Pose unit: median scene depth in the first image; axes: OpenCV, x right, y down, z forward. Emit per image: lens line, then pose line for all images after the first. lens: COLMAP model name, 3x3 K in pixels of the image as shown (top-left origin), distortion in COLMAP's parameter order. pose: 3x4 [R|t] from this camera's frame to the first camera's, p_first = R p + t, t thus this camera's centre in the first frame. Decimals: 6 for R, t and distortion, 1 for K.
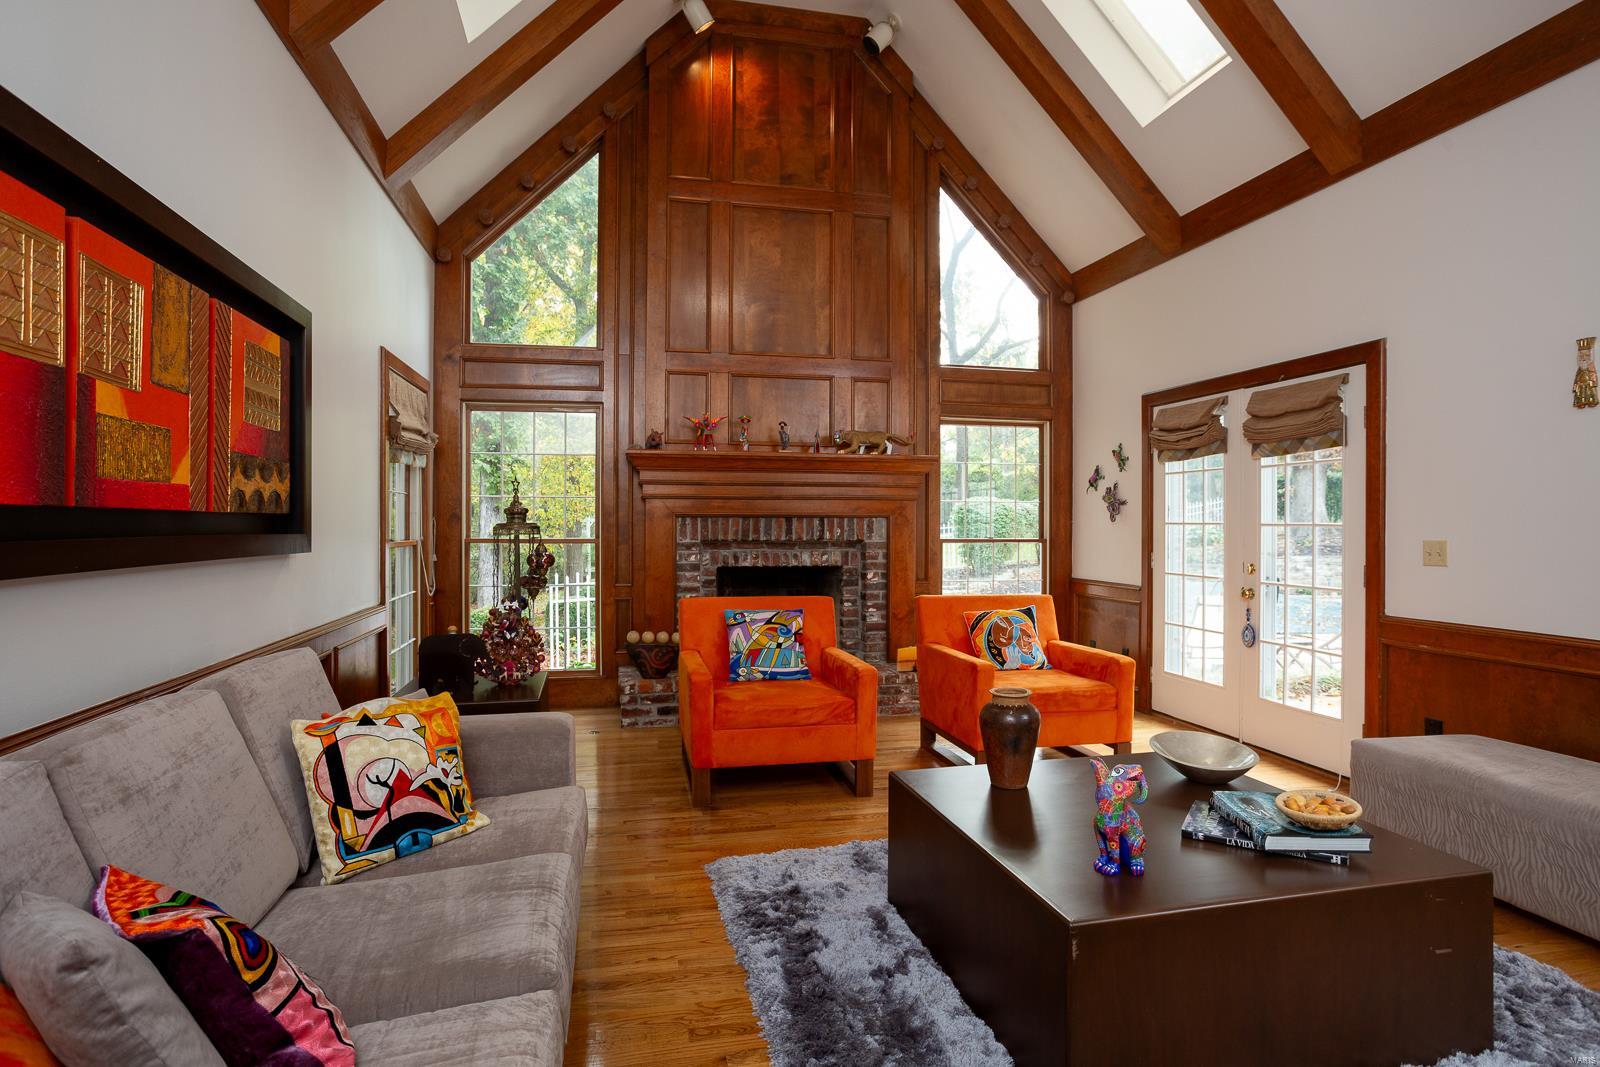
lens RADIAL K [[850.0, 0, 792.3], [0, 850.0, 524.5], [0, 0, 1]] dist [-0.020327, 0.001291]
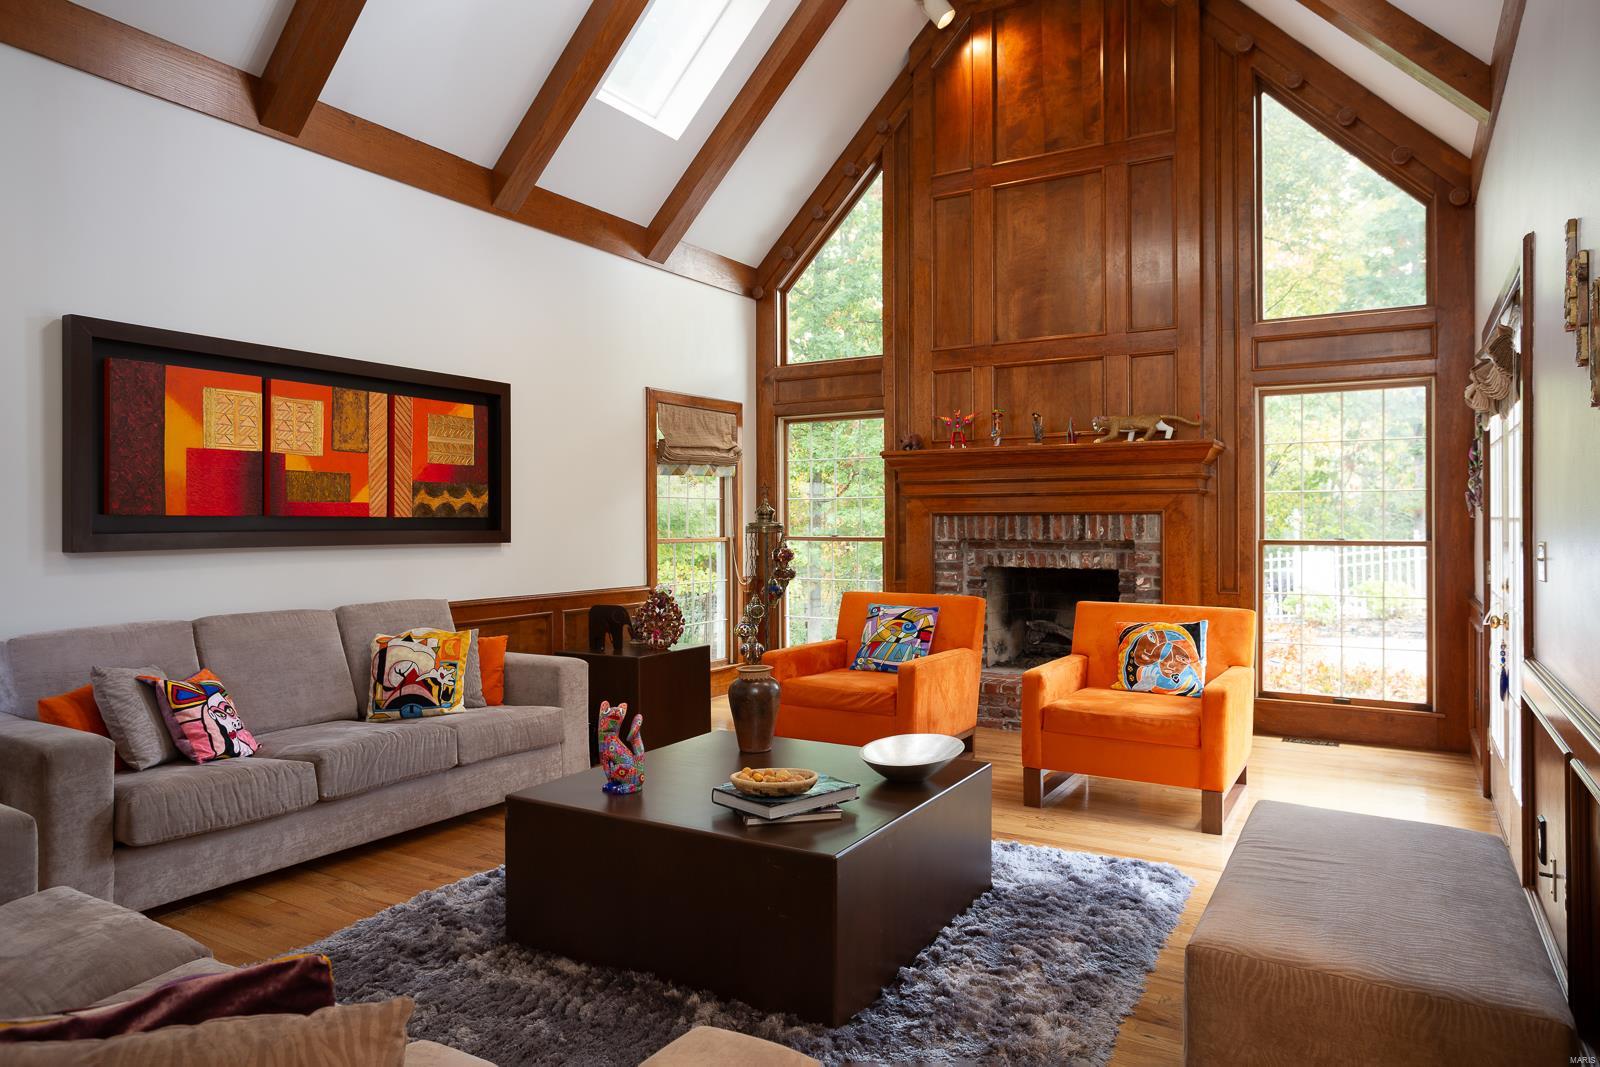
lens RADIAL K [[1009.4, 0, 808.2], [0, 1009.4, 528.8], [0, 0, 1]] dist [0.006318, 0.000774]
pose [[0.730918, -0.000938, -0.682465, 0.554853], [0.003784, 0.999989, 0.002679, 0.002496], [0.682455, -0.004541, 0.730913, 0.021276]]
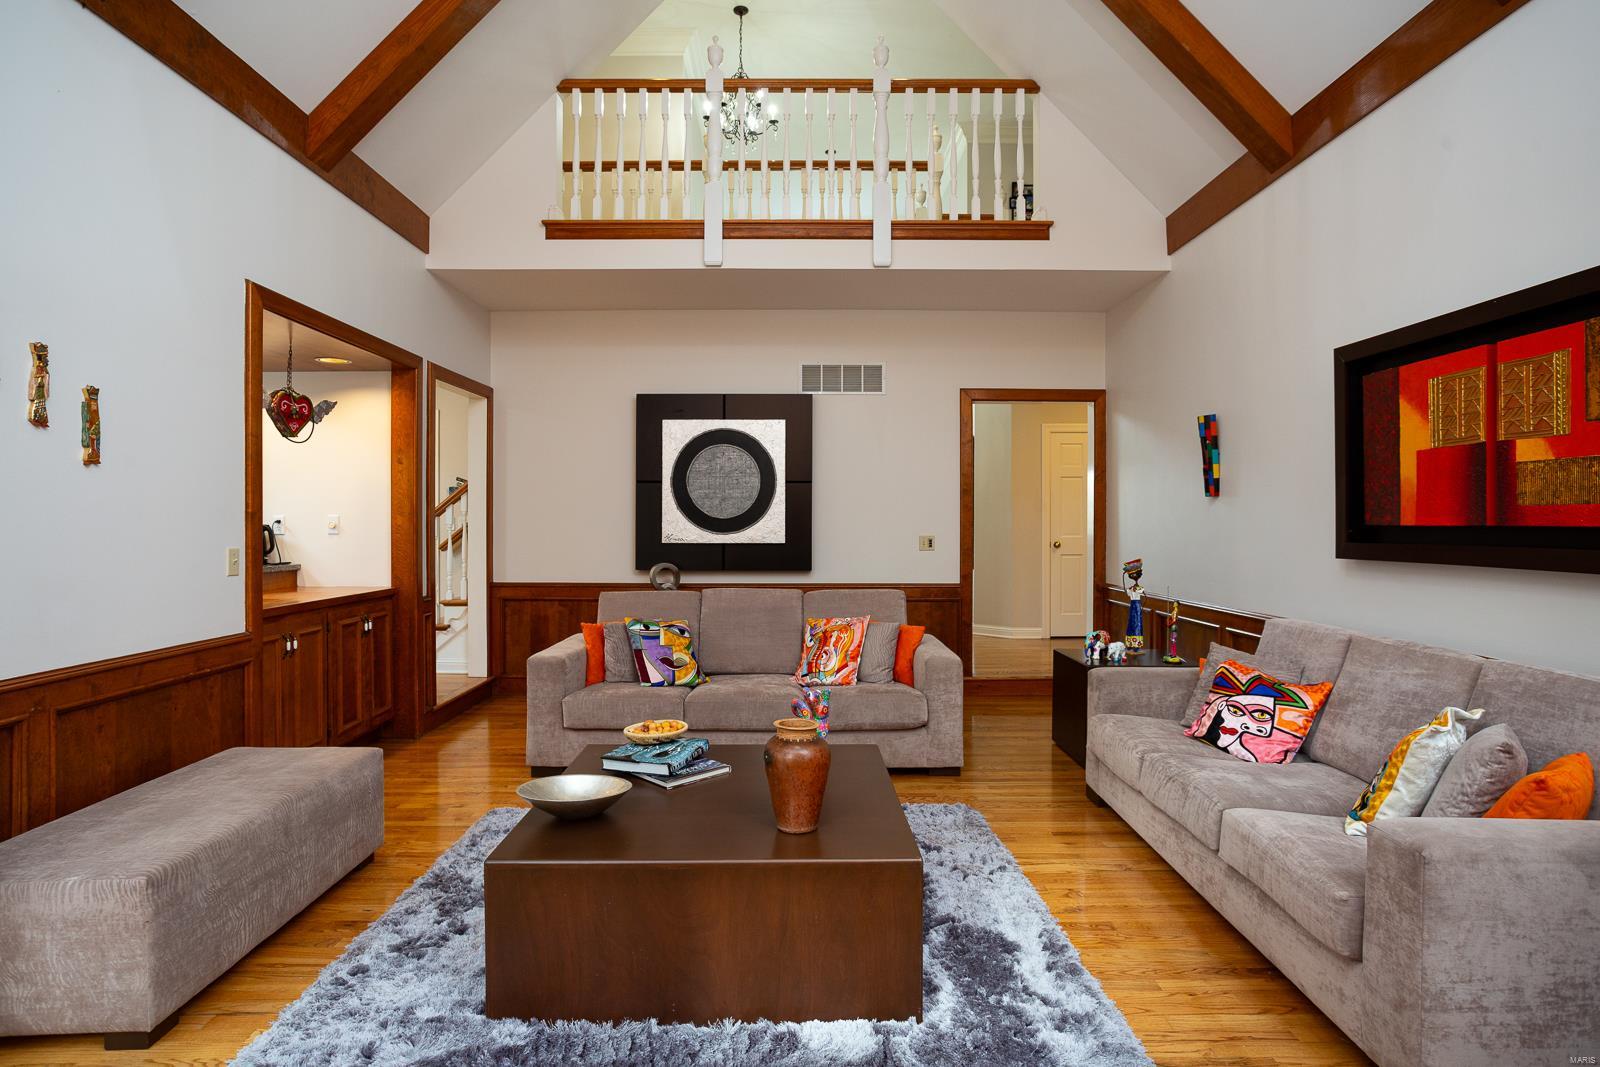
lens RADIAL K [[850.0, 0, 801.9], [0, 850.0, 525.1], [0, 0, 1]] dist [-0.020327, 0.001291]
pose [[-0.978190, -0.005829, 0.207632, 0.029203], [-0.004702, 0.999971, 0.005923, -0.007893], [-0.207660, 0.004818, -0.978189, 0.839039]]
